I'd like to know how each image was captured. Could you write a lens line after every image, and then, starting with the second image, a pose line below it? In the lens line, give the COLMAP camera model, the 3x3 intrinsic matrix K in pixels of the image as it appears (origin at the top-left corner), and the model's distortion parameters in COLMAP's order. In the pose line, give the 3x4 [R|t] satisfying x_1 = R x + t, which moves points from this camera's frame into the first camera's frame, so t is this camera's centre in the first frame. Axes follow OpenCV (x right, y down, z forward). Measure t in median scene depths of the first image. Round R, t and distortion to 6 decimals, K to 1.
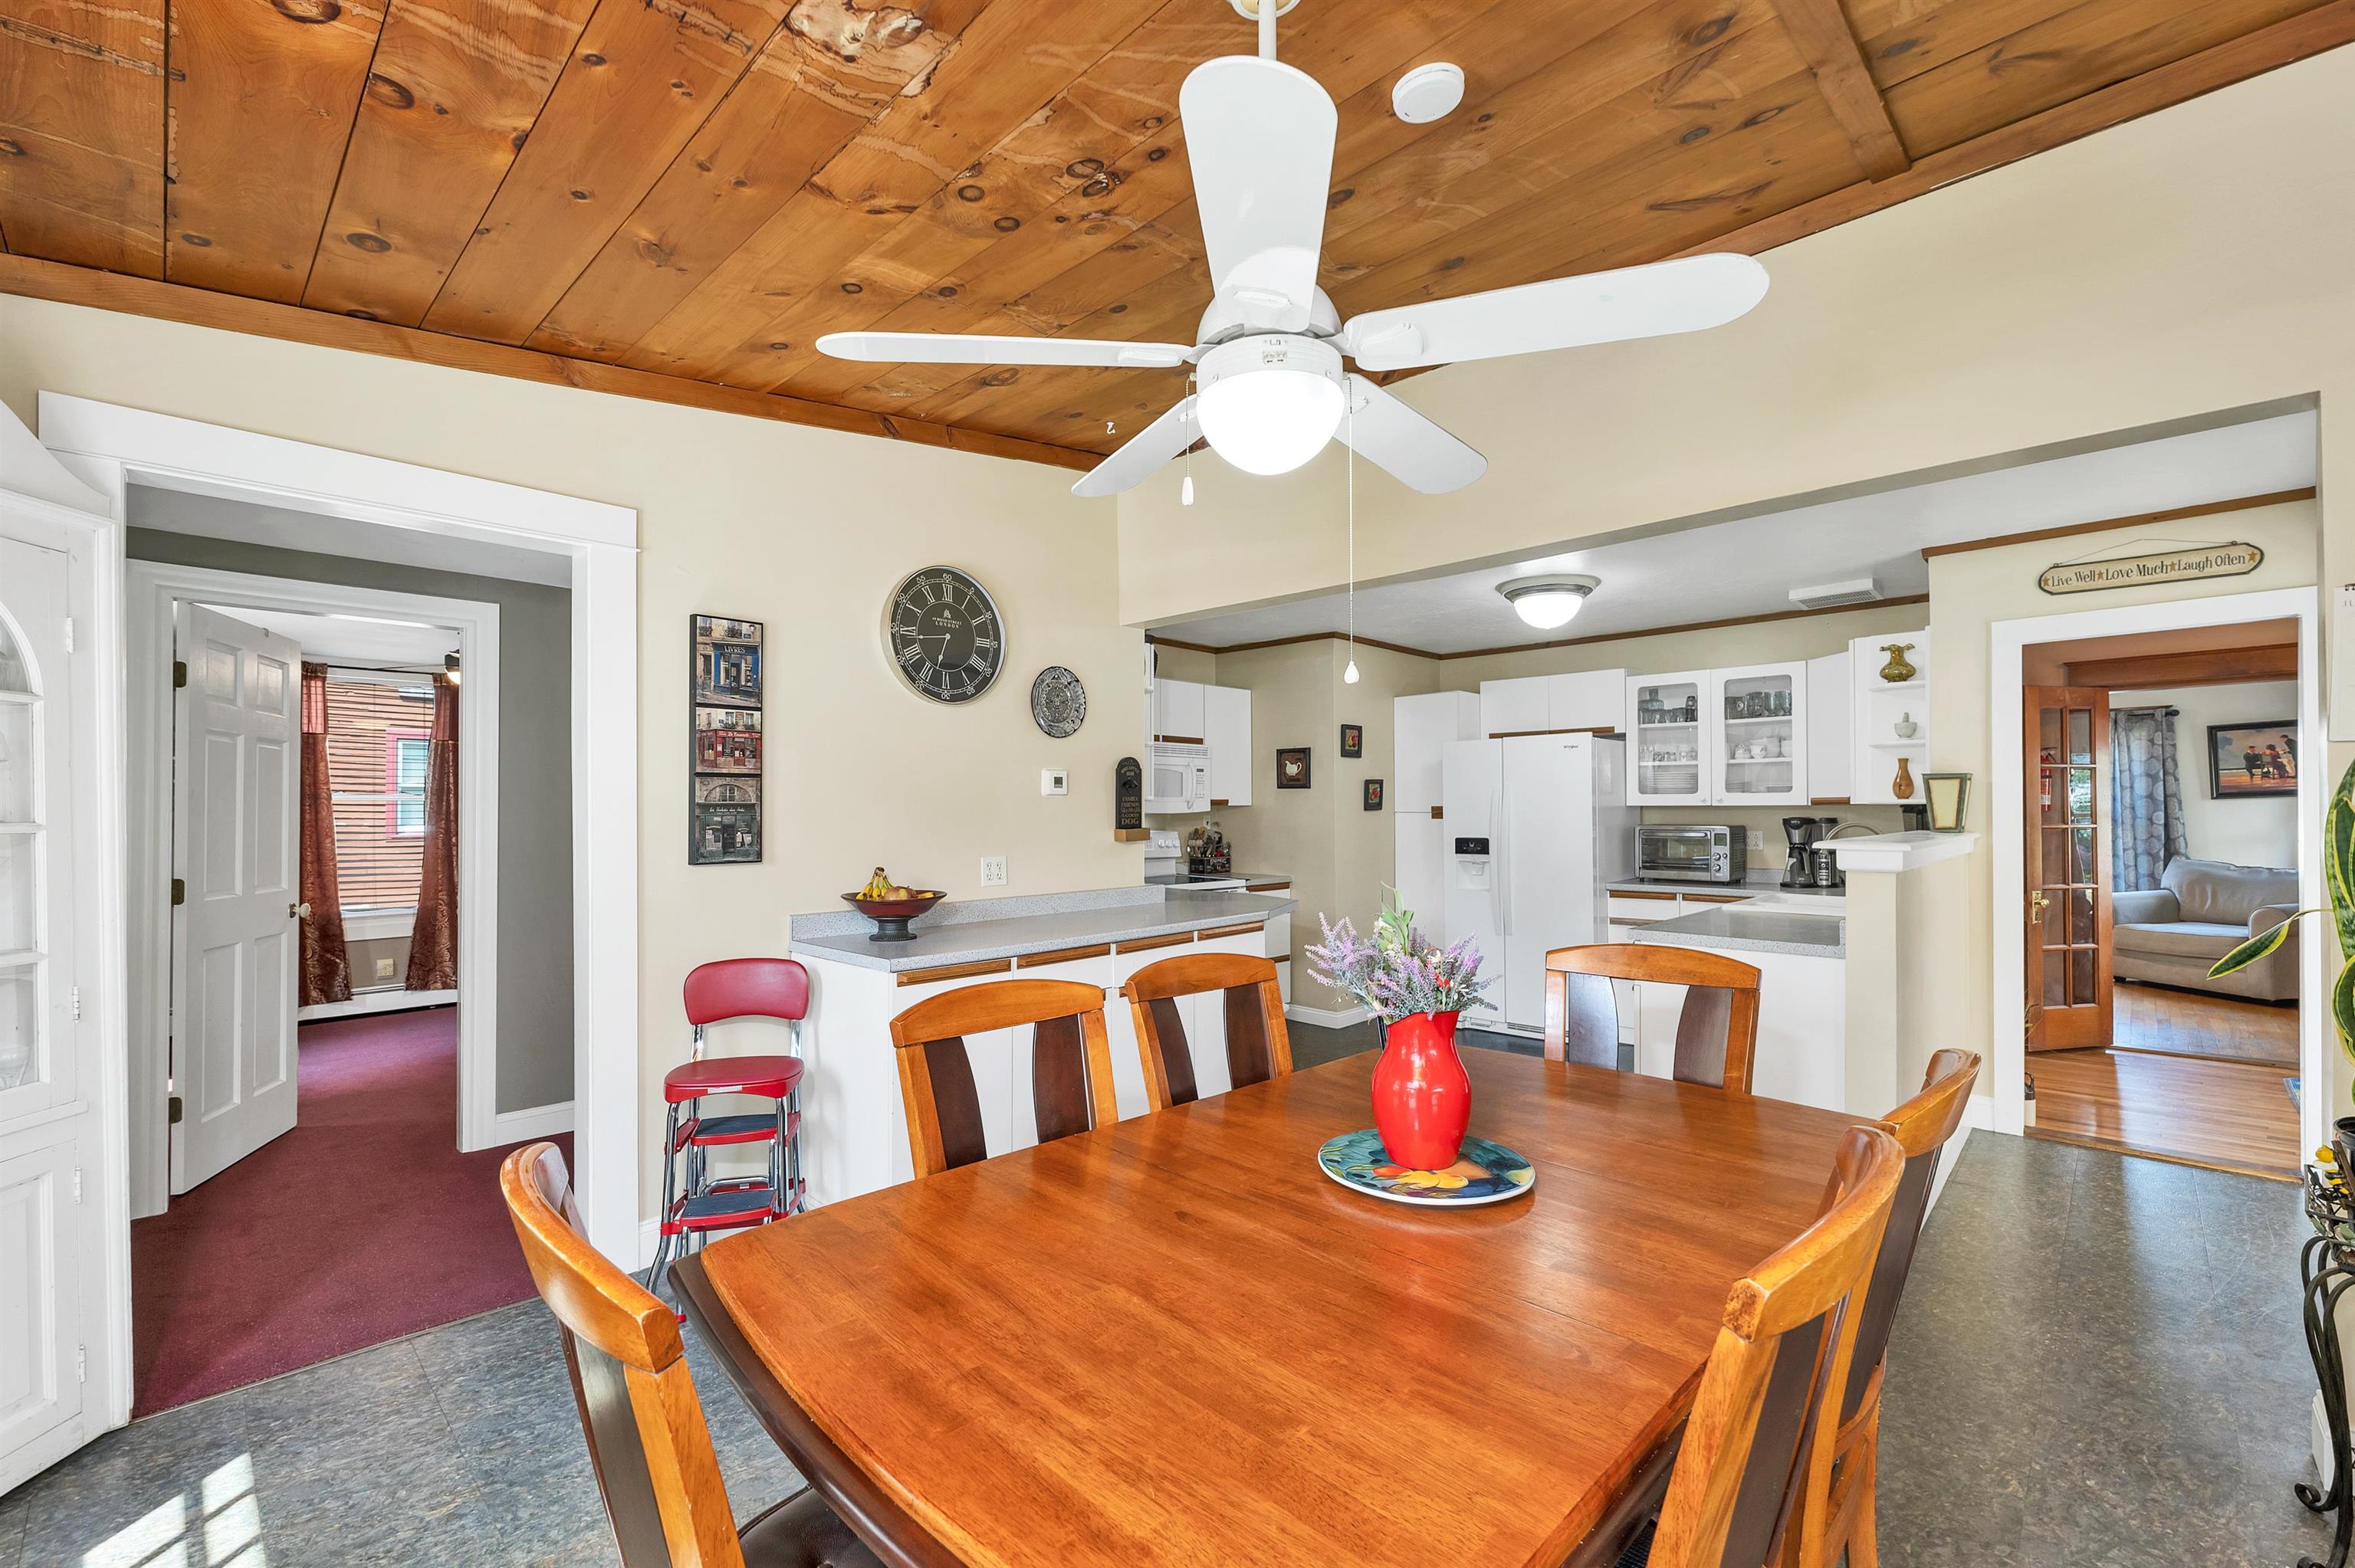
lens RADIAL K [[985.0, 0, 1175.3], [0, 985.0, 814.6], [0, 0, 1]] dist [-0.000810, 0.001745]
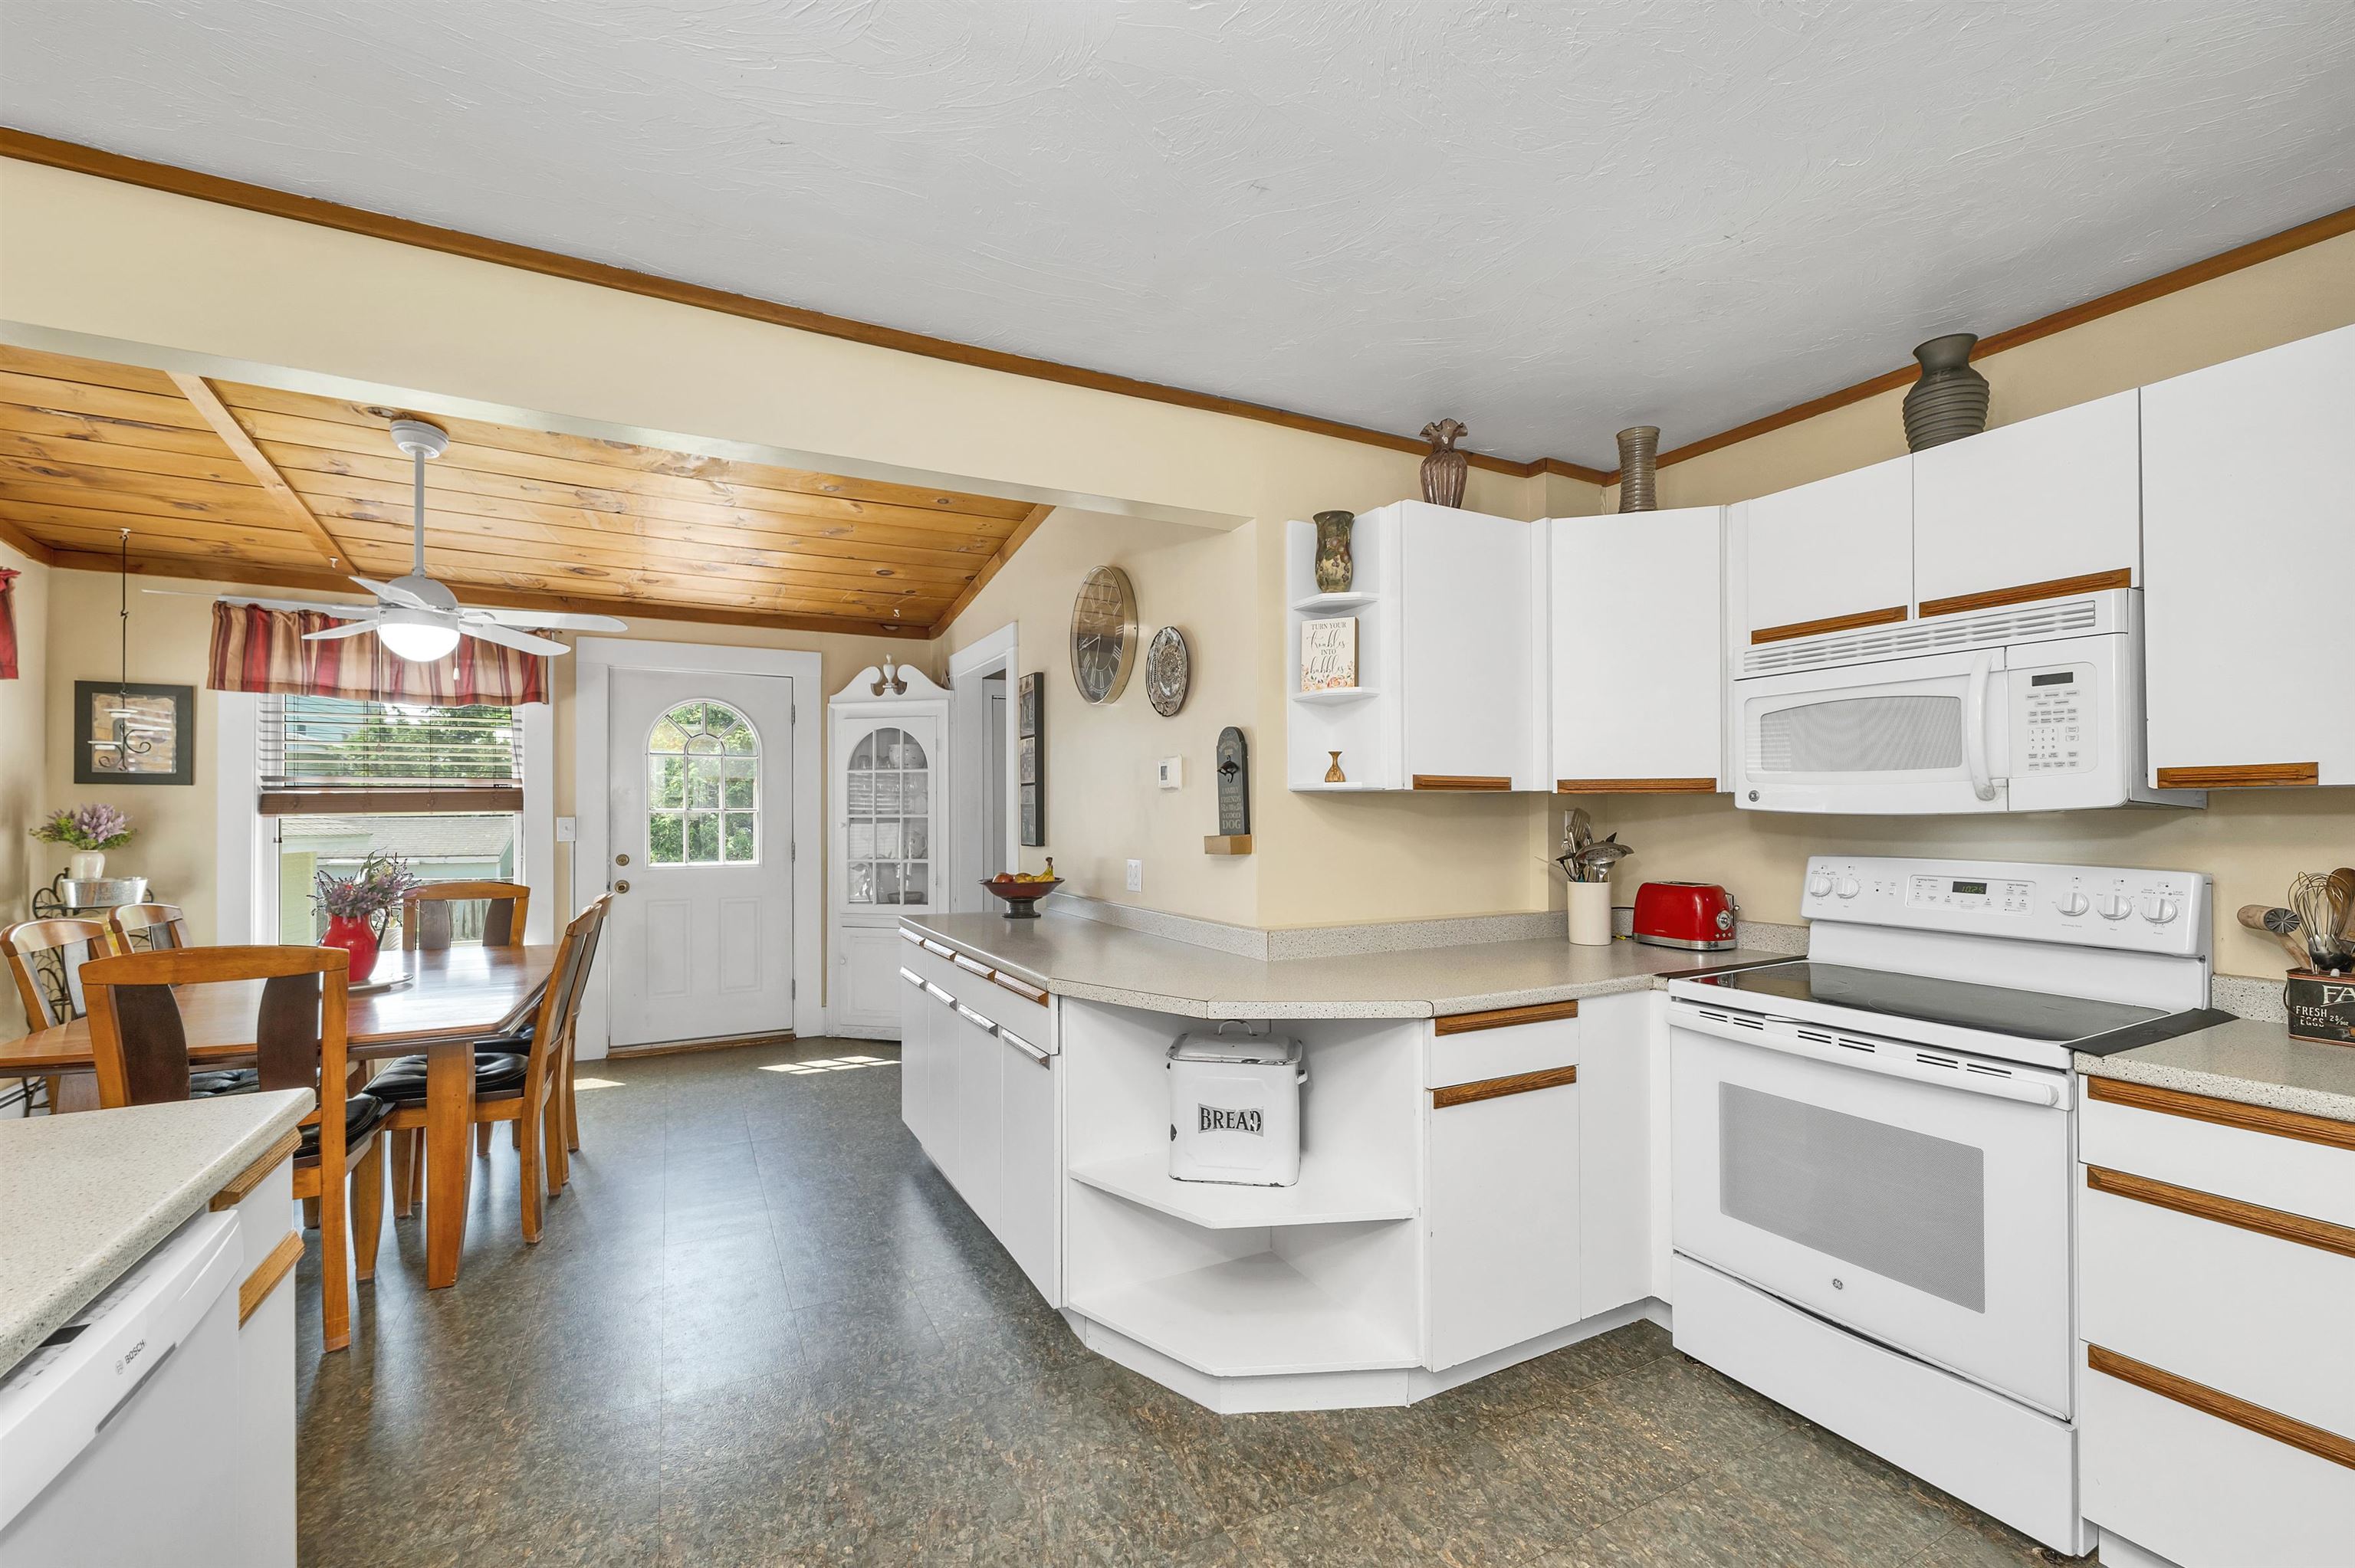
lens RADIAL K [[985.0, 0, 1183.7], [0, 985.0, 808.2], [0, 0, 1]] dist [-0.000810, 0.001745]
pose [[-0.317203, -0.002836, -0.948353, 0.486396], [-0.002125, 0.999995, -0.002279, -0.002057], [0.948355, 0.001293, -0.317208, 0.973857]]
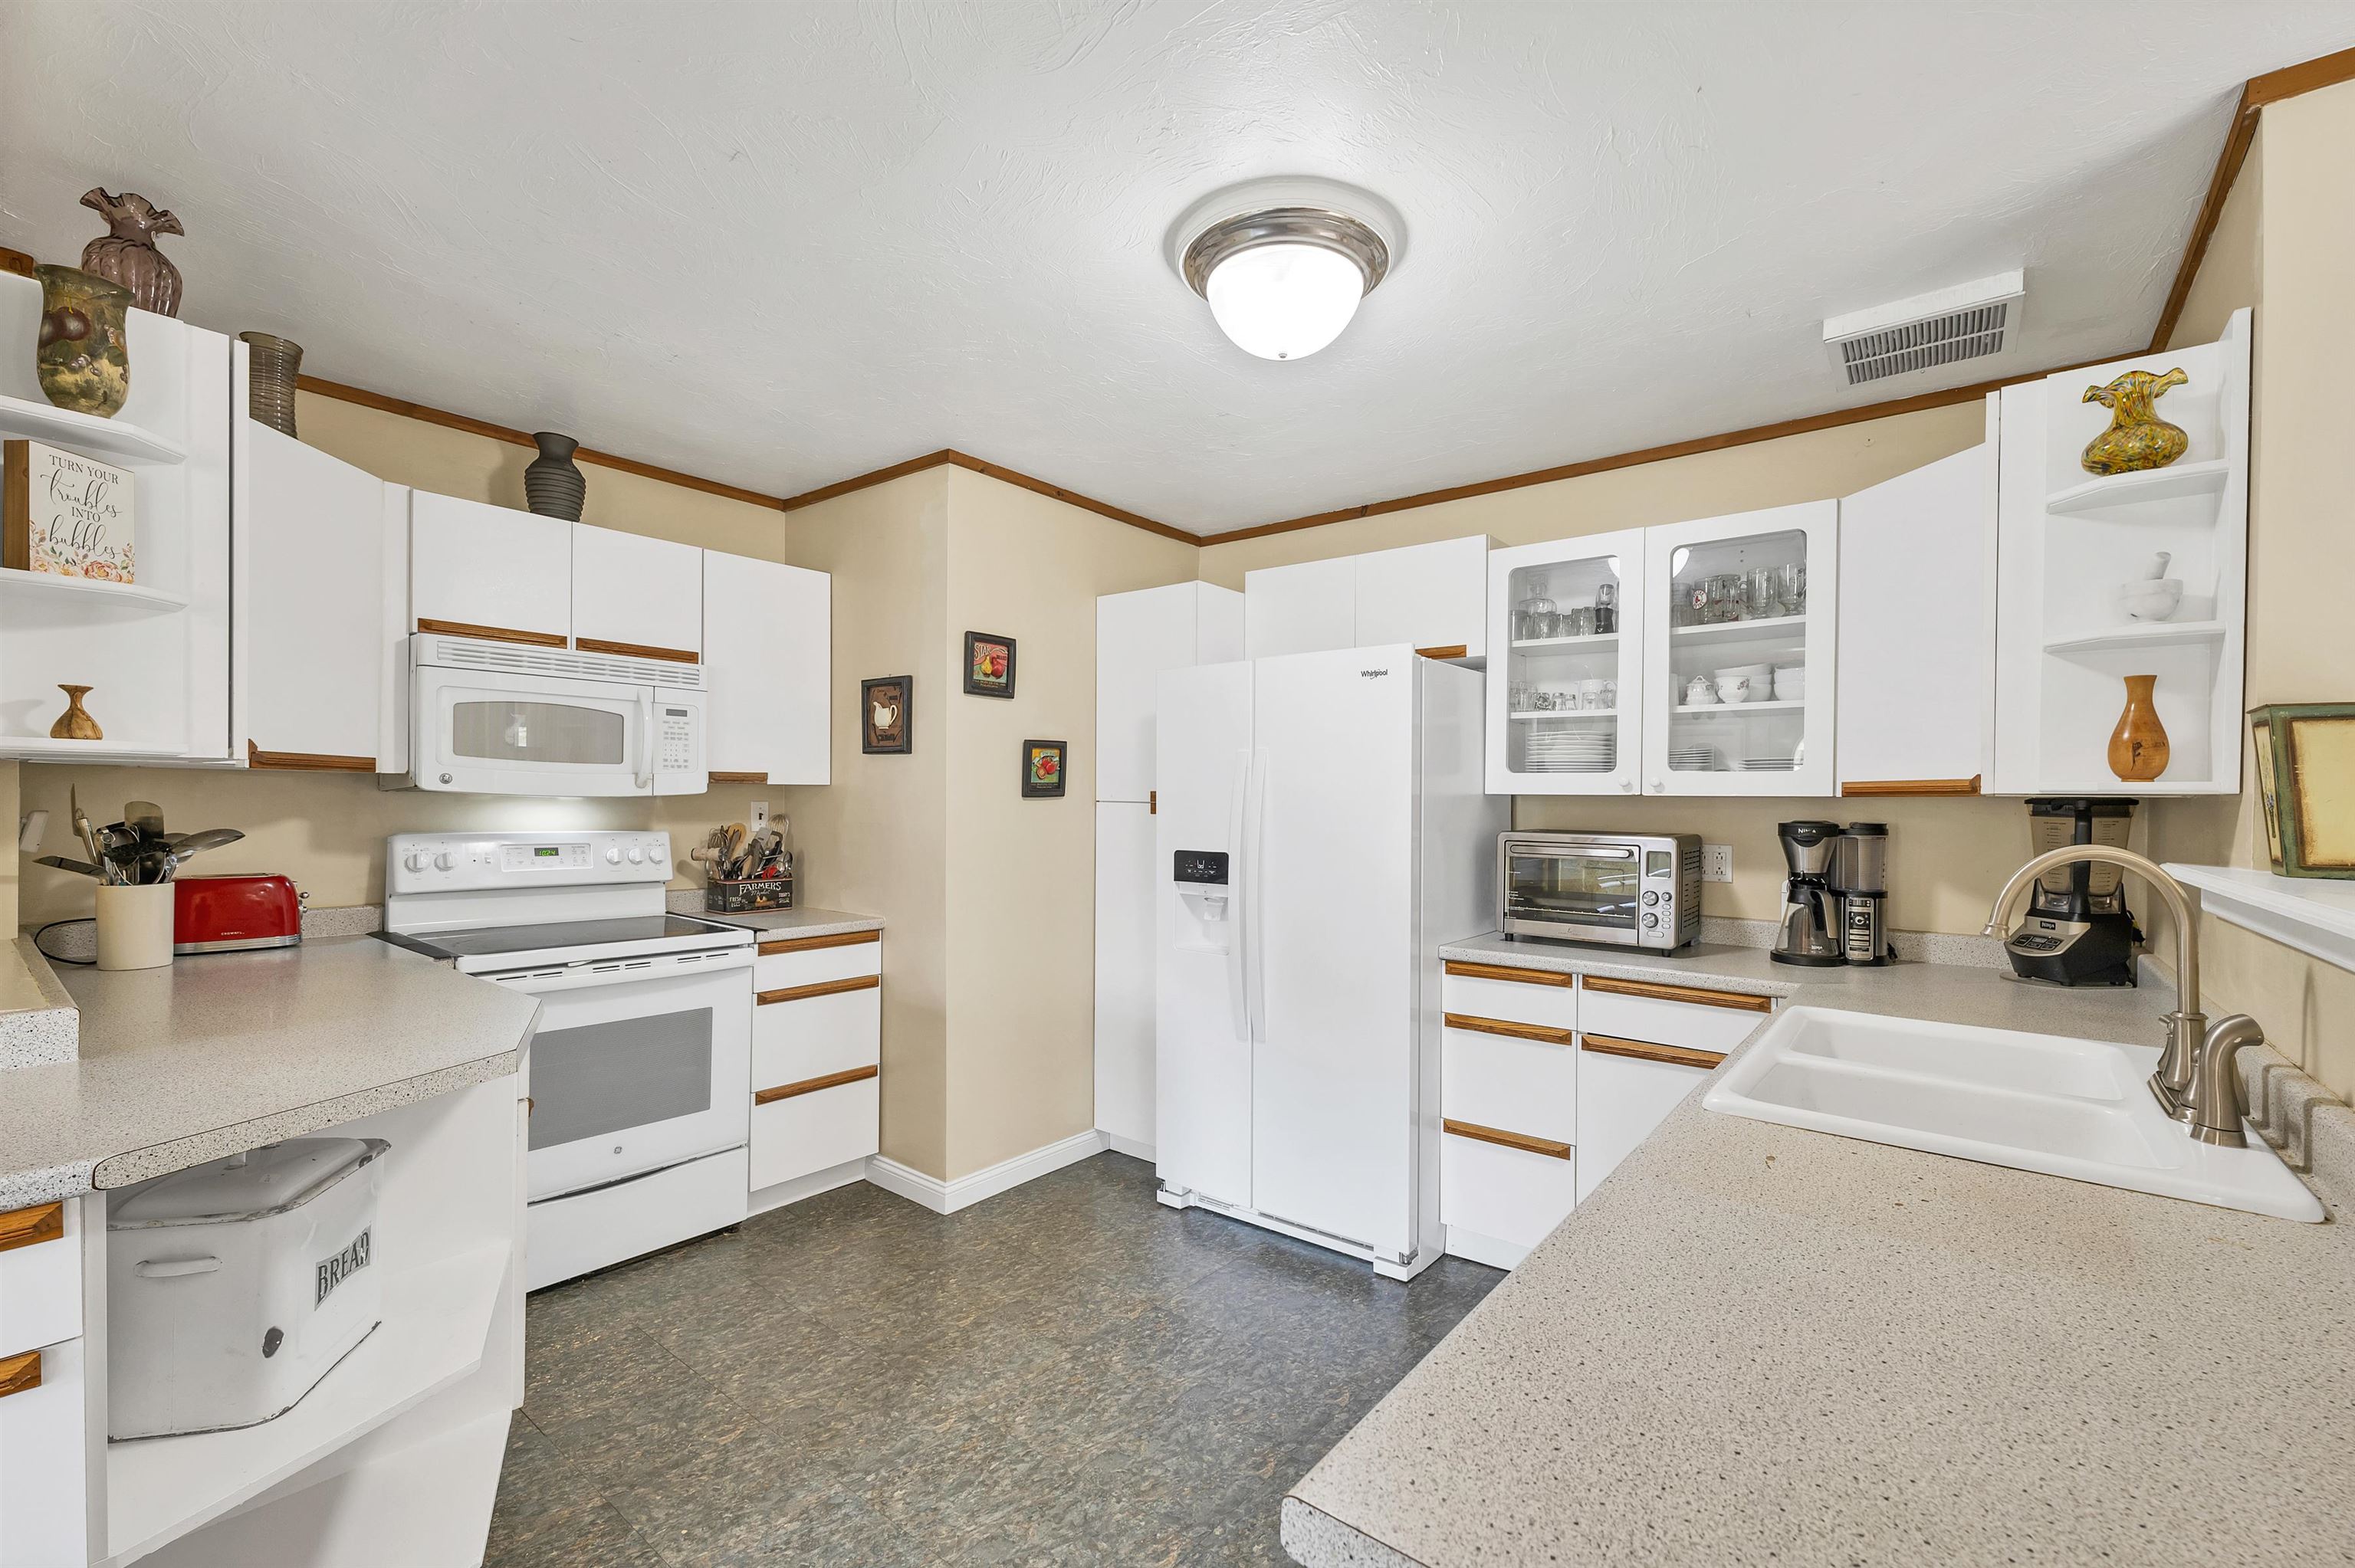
lens RADIAL K [[985.0, 0, 1187.6], [0, 985.0, 812.1], [0, 0, 1]] dist [-0.000810, 0.001745]
pose [[0.995520, 0.012872, 0.093670, 0.280430], [-0.013622, 0.999880, 0.007364, -0.001300], [-0.093564, -0.008607, 0.995576, 0.548372]]
